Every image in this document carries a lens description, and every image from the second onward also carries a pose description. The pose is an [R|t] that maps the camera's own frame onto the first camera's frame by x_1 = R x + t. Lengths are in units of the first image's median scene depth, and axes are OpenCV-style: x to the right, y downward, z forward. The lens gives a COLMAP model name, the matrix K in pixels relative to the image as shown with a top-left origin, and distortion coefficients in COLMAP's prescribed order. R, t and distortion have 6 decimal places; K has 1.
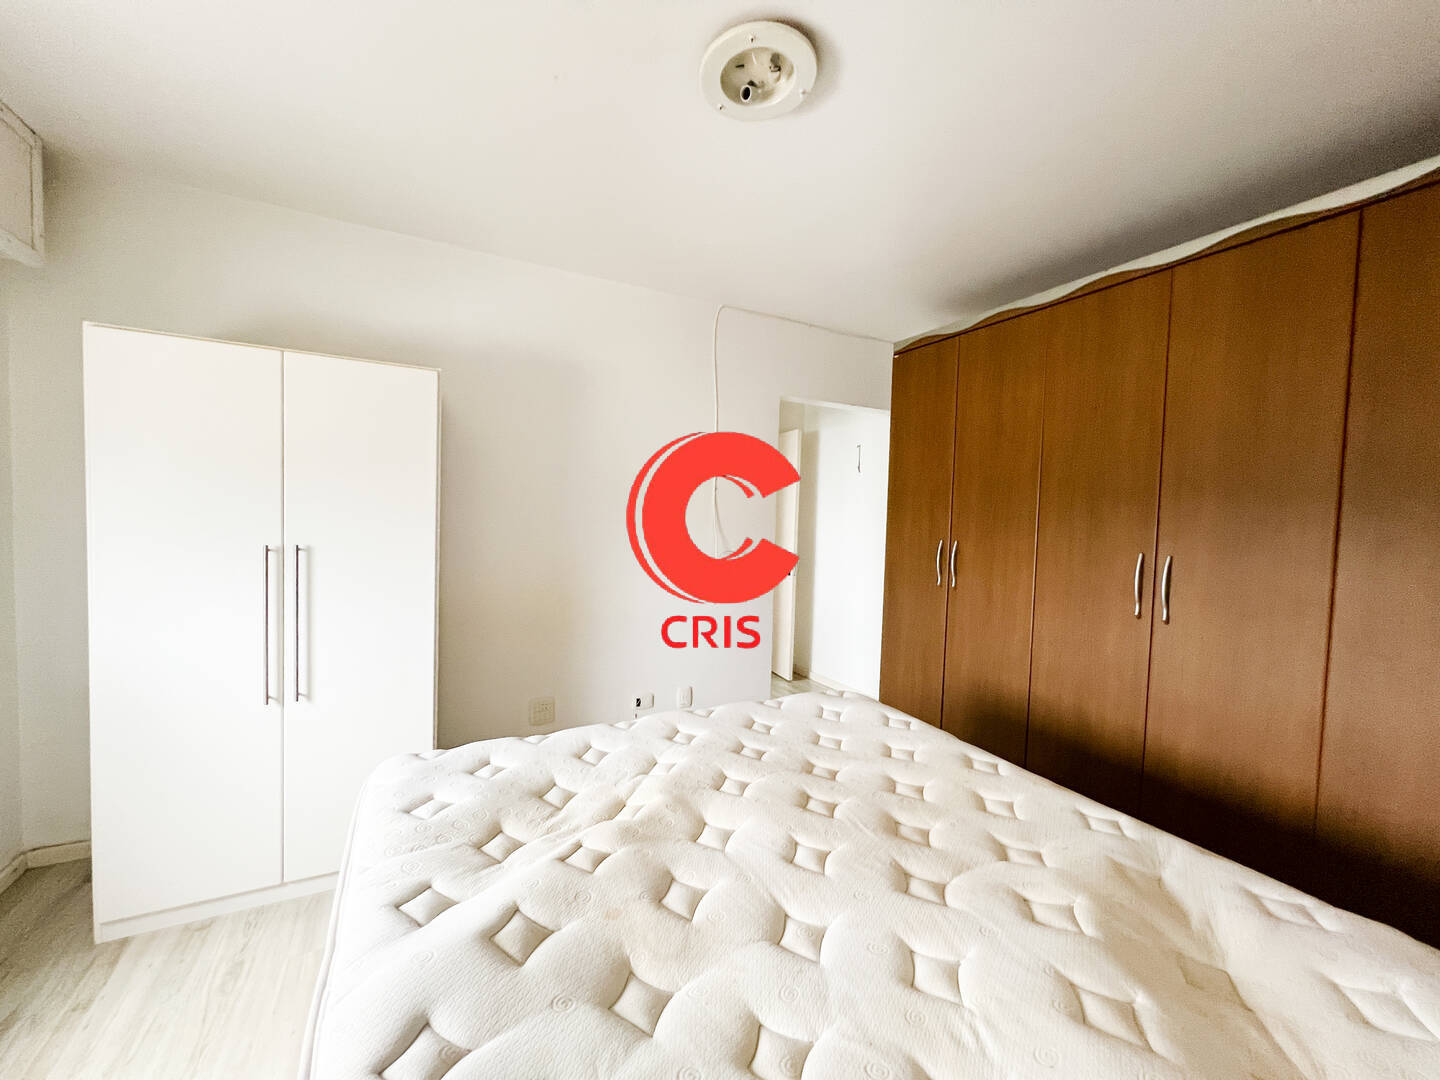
lens RADIAL K [[572.8, 0, 723.7], [0, 572.8, 539.1], [0, 0, 1]] dist [0.000516, -0.000369]
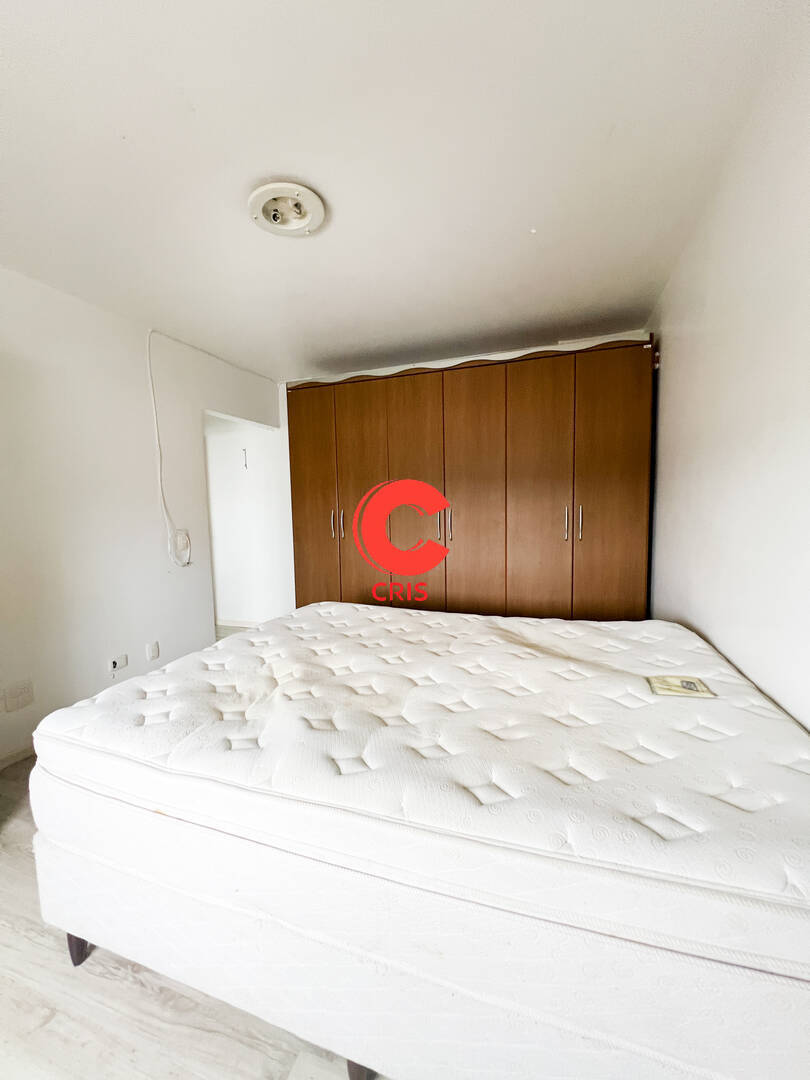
lens RADIAL K [[429.6, 0, 402.8], [0, 429.6, 541.2], [0, 0, 1]] dist [0.000516, -0.000369]
pose [[0.736940, -0.102683, 0.668114, -0.571995], [0.071991, 0.994696, 0.073469, 0.026332], [-0.672114, -0.006044, 0.740423, -0.089247]]
